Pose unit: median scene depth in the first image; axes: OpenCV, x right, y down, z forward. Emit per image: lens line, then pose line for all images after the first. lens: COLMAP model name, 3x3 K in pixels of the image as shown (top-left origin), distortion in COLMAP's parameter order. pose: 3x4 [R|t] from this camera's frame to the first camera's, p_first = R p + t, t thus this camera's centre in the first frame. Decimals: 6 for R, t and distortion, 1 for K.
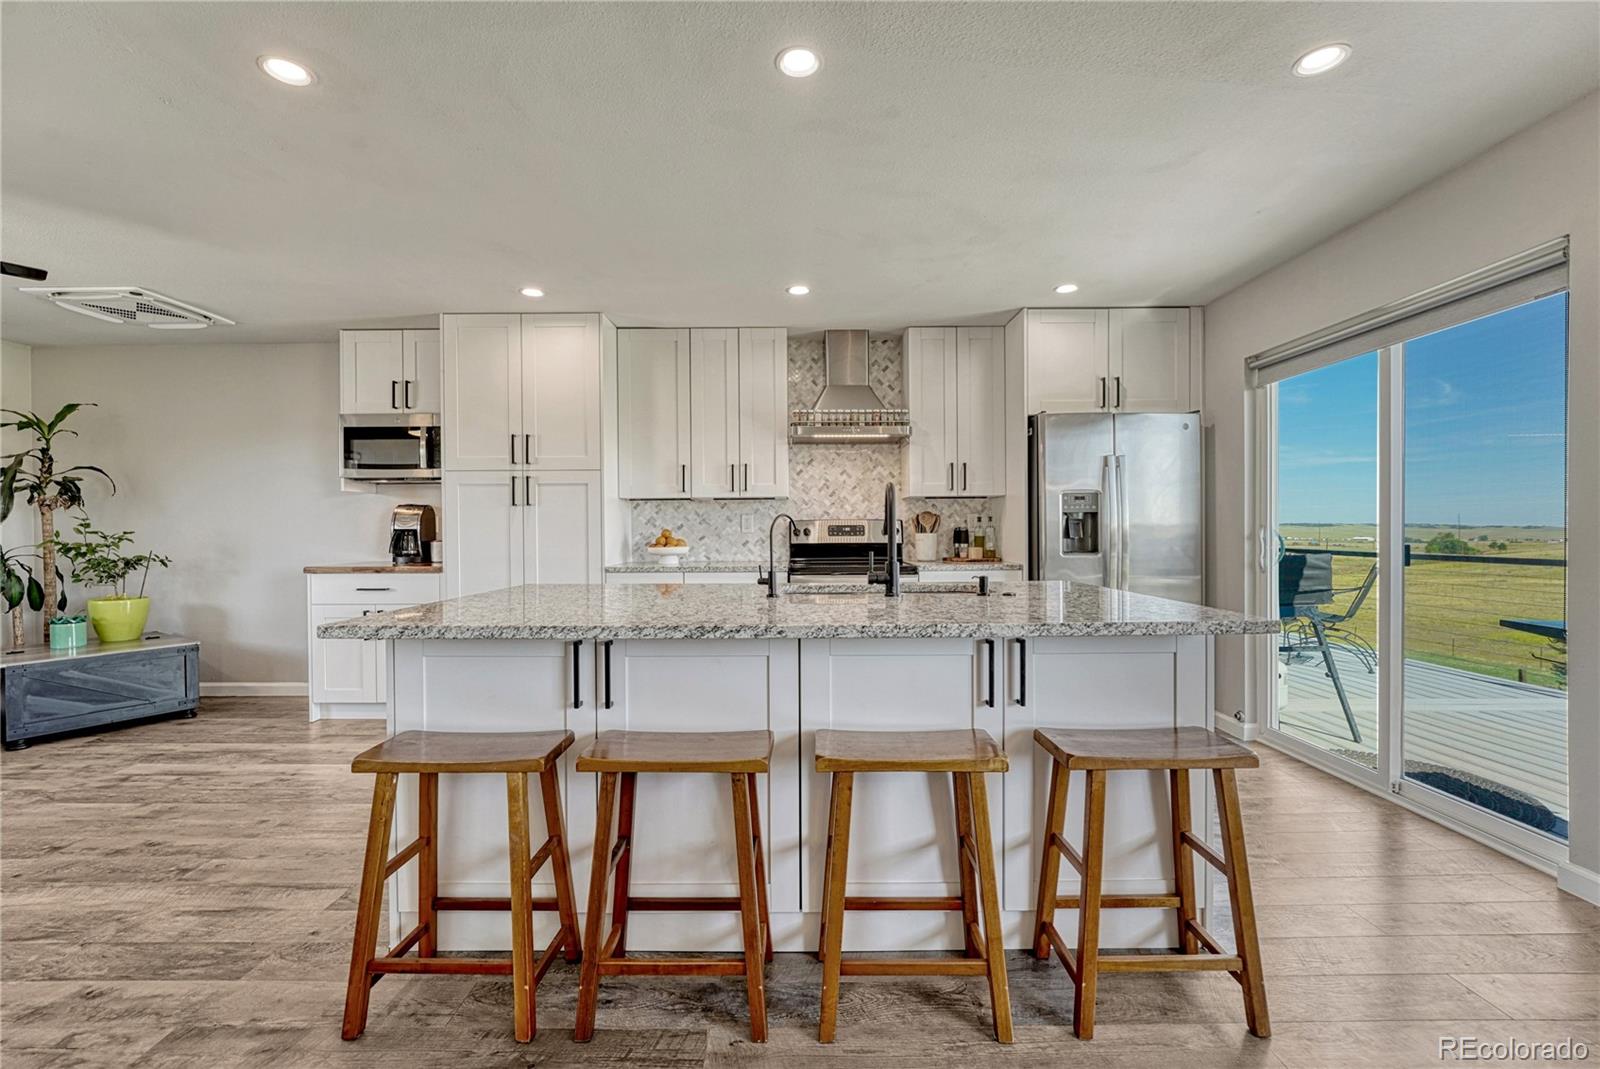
lens RADIAL K [[679.7, 0, 799.8], [0, 679.7, 530.6], [0, 0, 1]] dist [-0.007208, 0.001395]
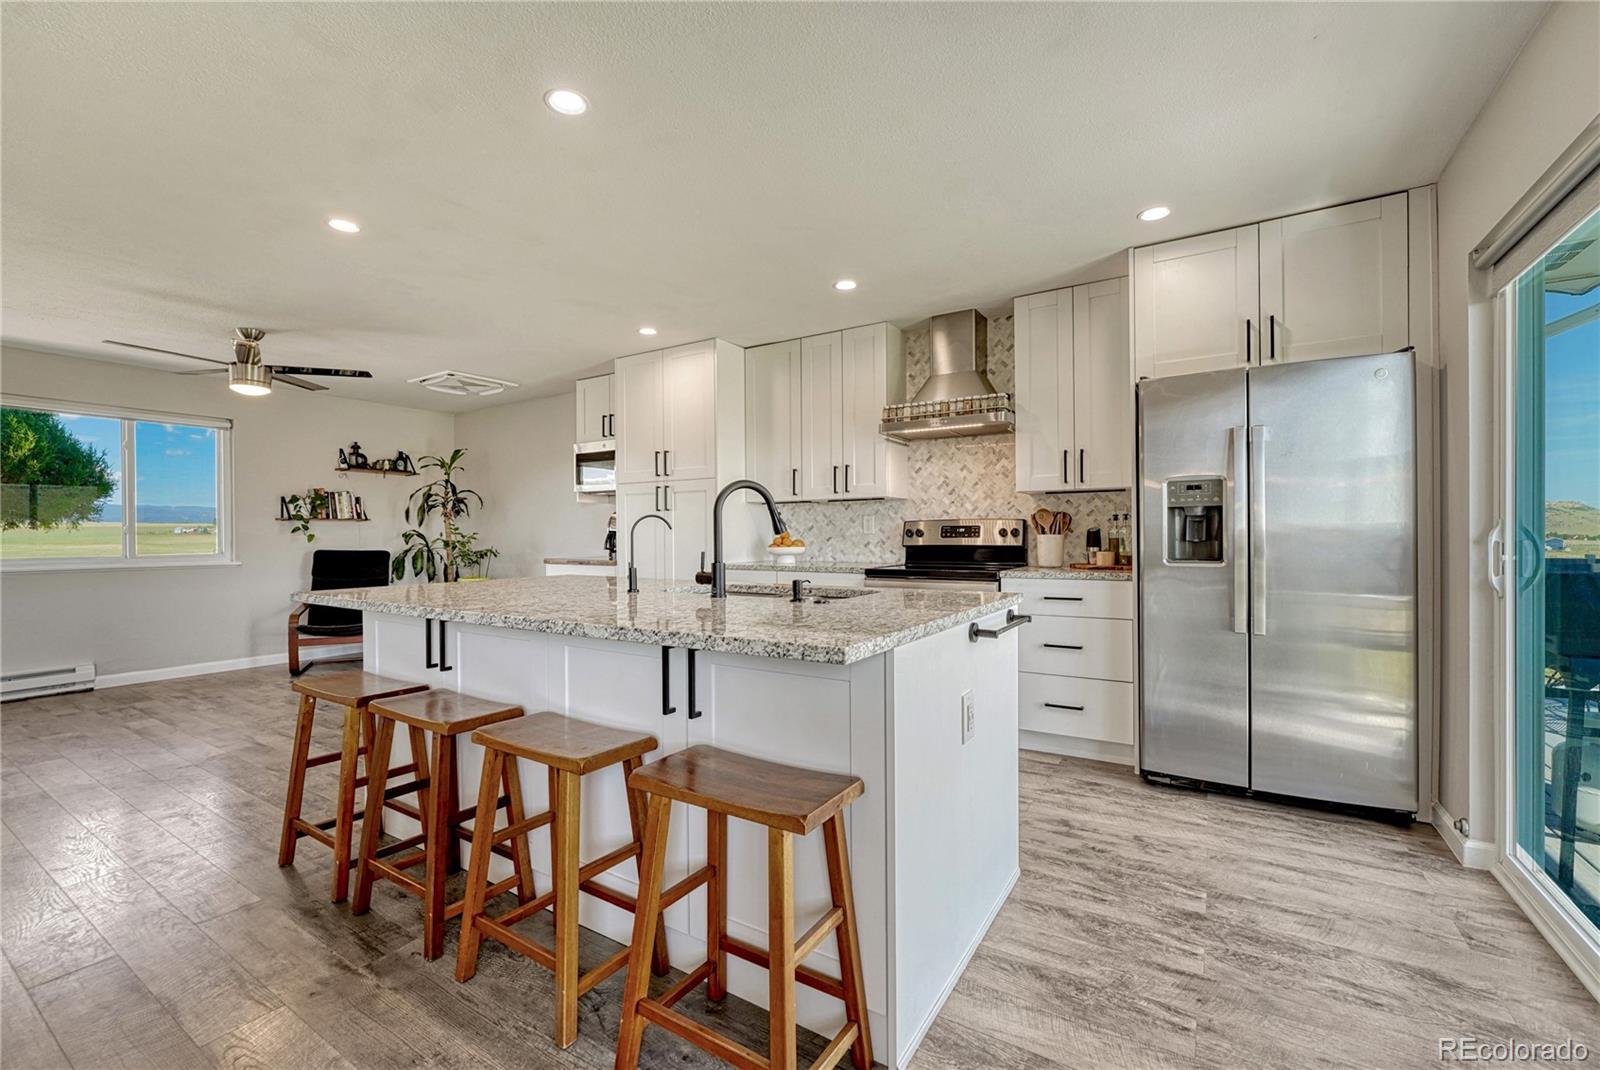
lens RADIAL K [[679.7, 0, 797.6], [0, 679.7, 520.4], [0, 0, 1]] dist [-0.007208, 0.001395]
pose [[0.842558, -0.010707, -0.538499, 0.404043], [0.000565, 0.999819, -0.018996, 0.002271], [0.538605, 0.015701, 0.842412, 0.124169]]
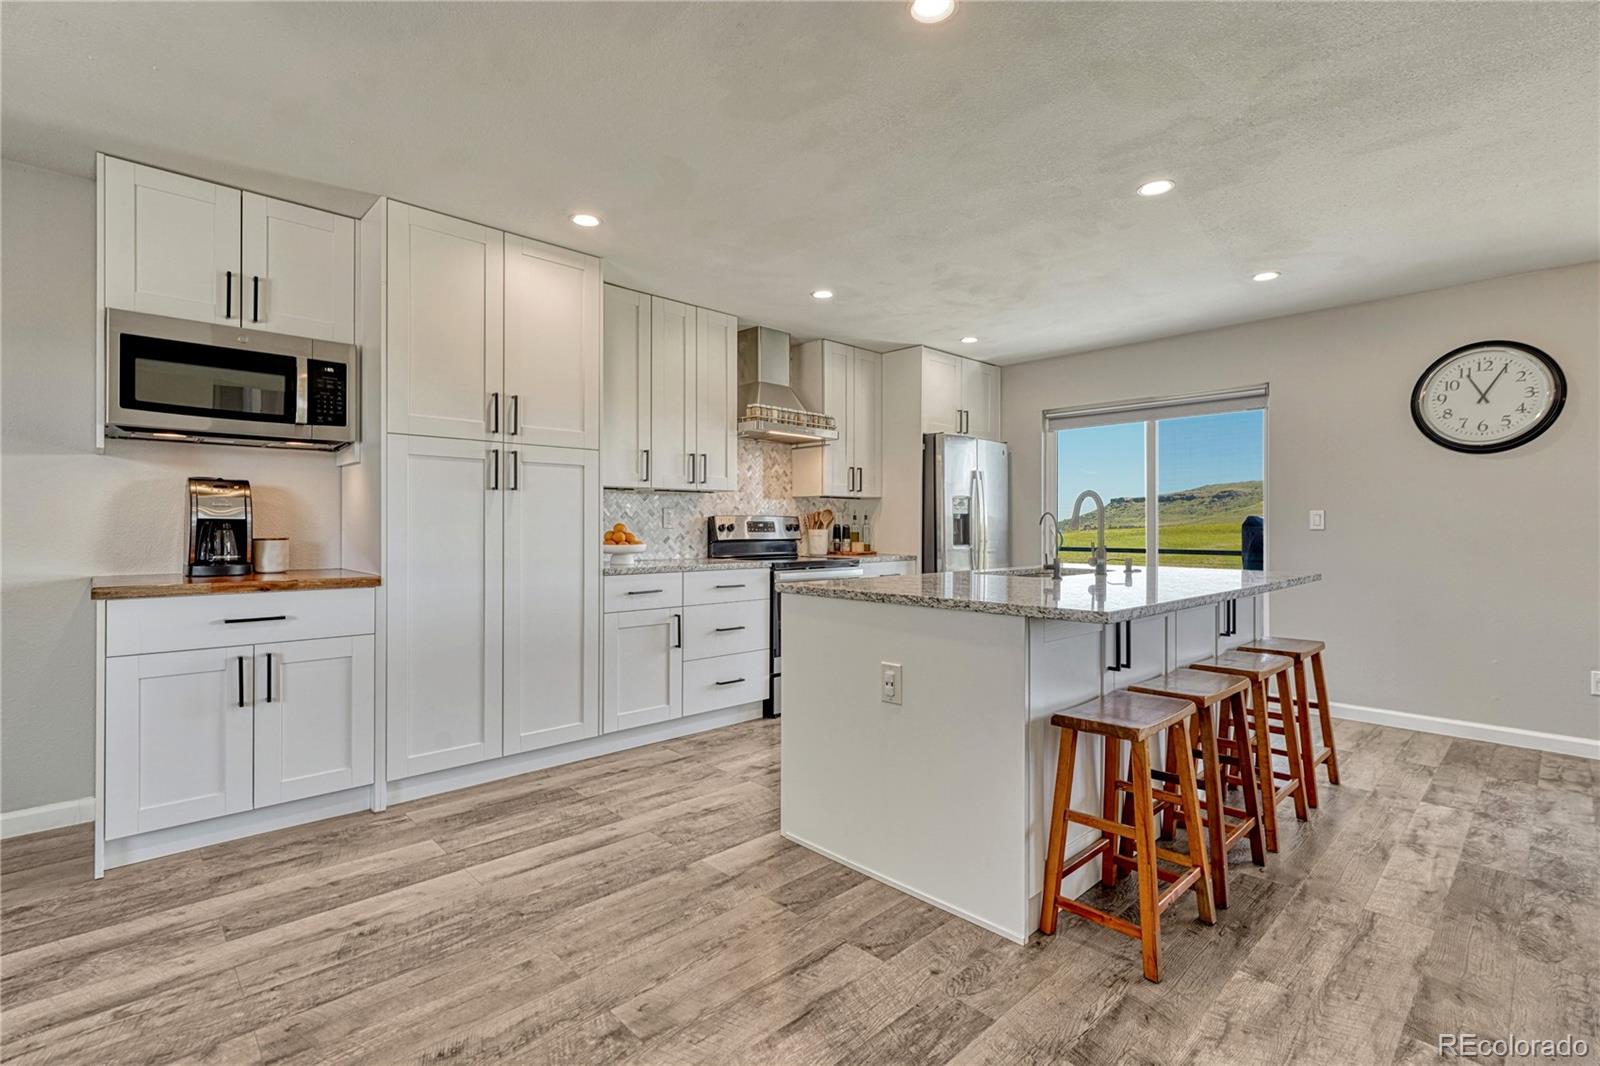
lens RADIAL K [[722.7, 0, 793.9], [0, 722.7, 527.9], [0, 0, 1]] dist [-0.002976, 0.002730]
pose [[0.725990, 0.004898, 0.687688, -0.685331], [-0.002075, 0.999986, -0.004932, 0.007589], [-0.687703, 0.002154, 0.725989, 0.199680]]
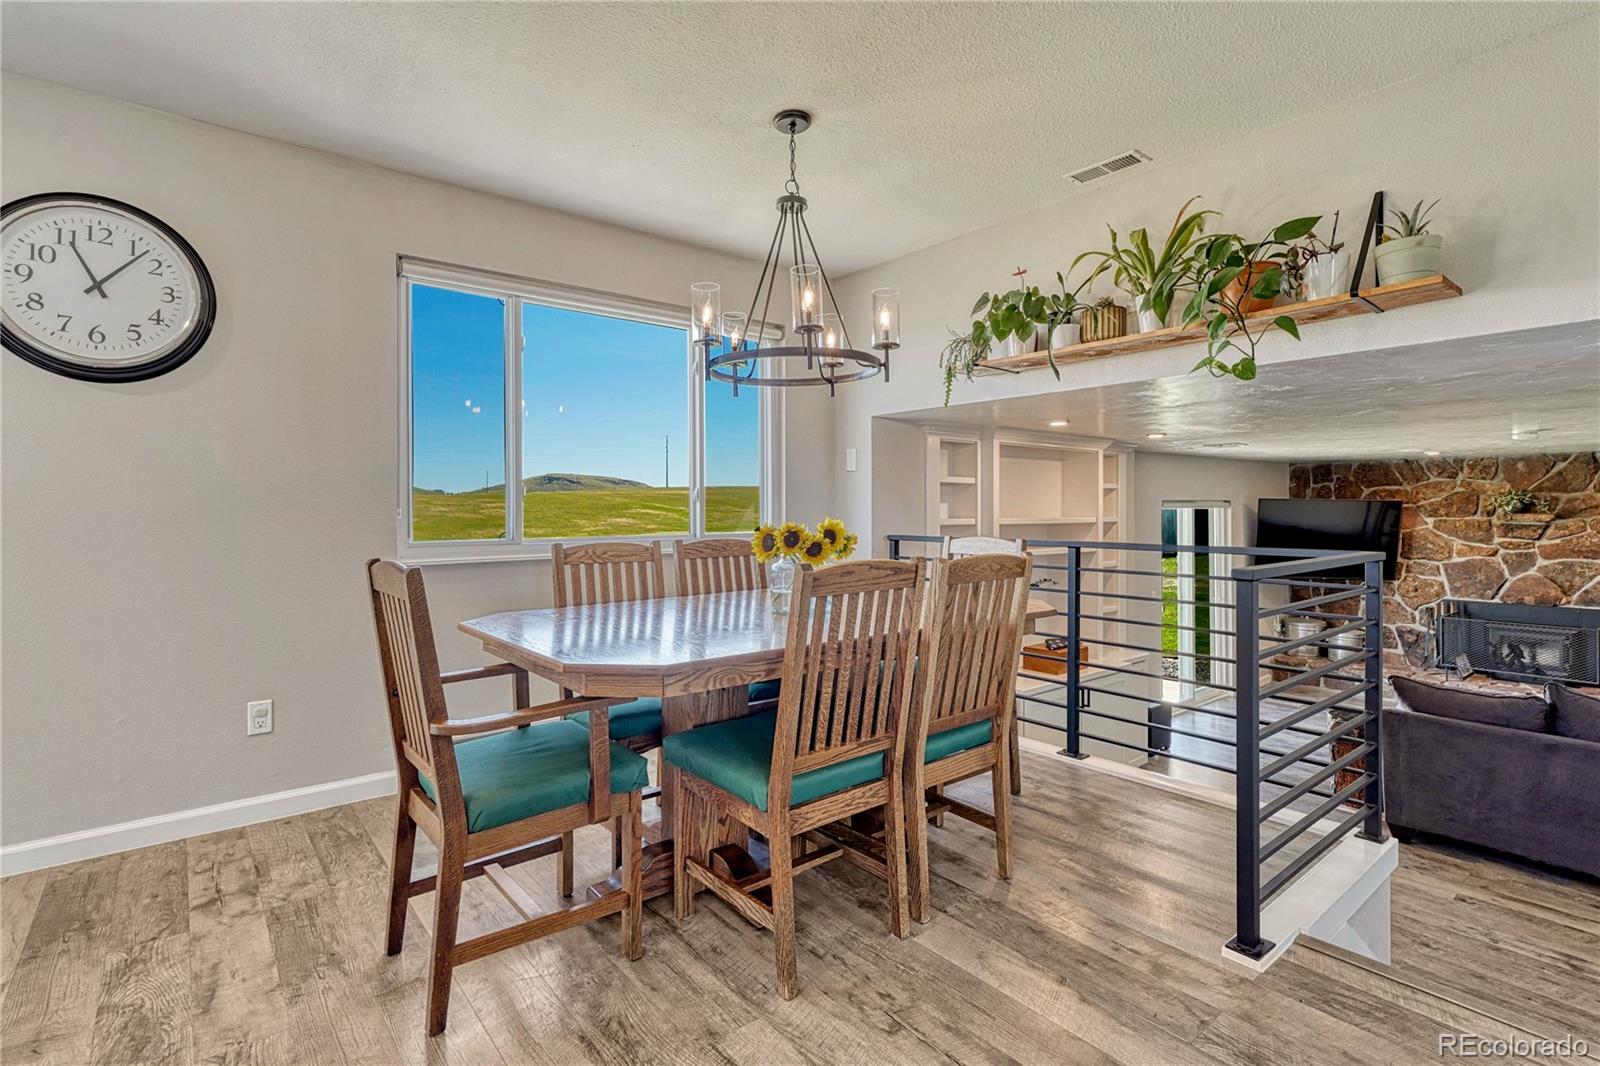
lens RADIAL K [[766.4, 0, 799.8], [0, 766.4, 508.5], [0, 0, 1]] dist [0.012428, -0.000737]
pose [[-0.637071, 0.006652, 0.770777, -0.225856], [0.008479, 0.999963, -0.001622, 0.009460], [-0.770759, 0.005502, -0.637103, 0.227156]]
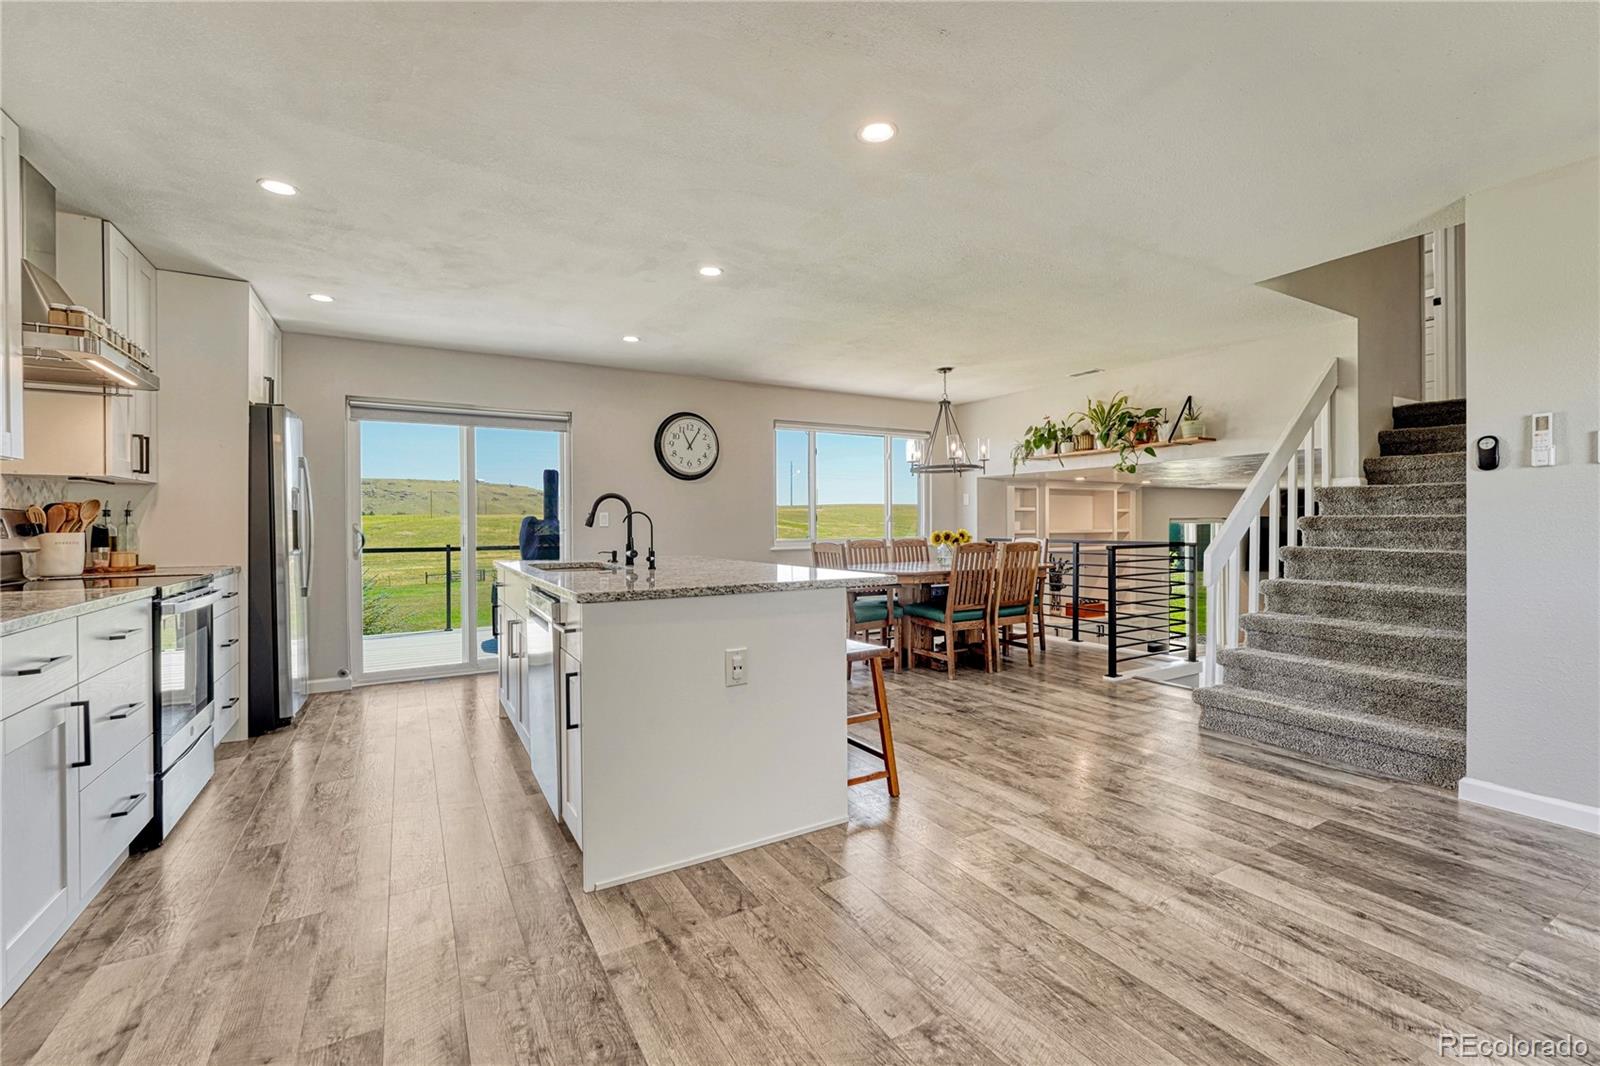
lens RADIAL K [[679.7, 0, 789.7], [0, 679.7, 527.6], [0, 0, 1]] dist [-0.007208, 0.001395]
pose [[-0.496143, 0.004326, 0.868230, -0.762122], [0.012106, 0.999925, 0.001936, 0.006747], [-0.868156, 0.011471, -0.496158, 0.773179]]
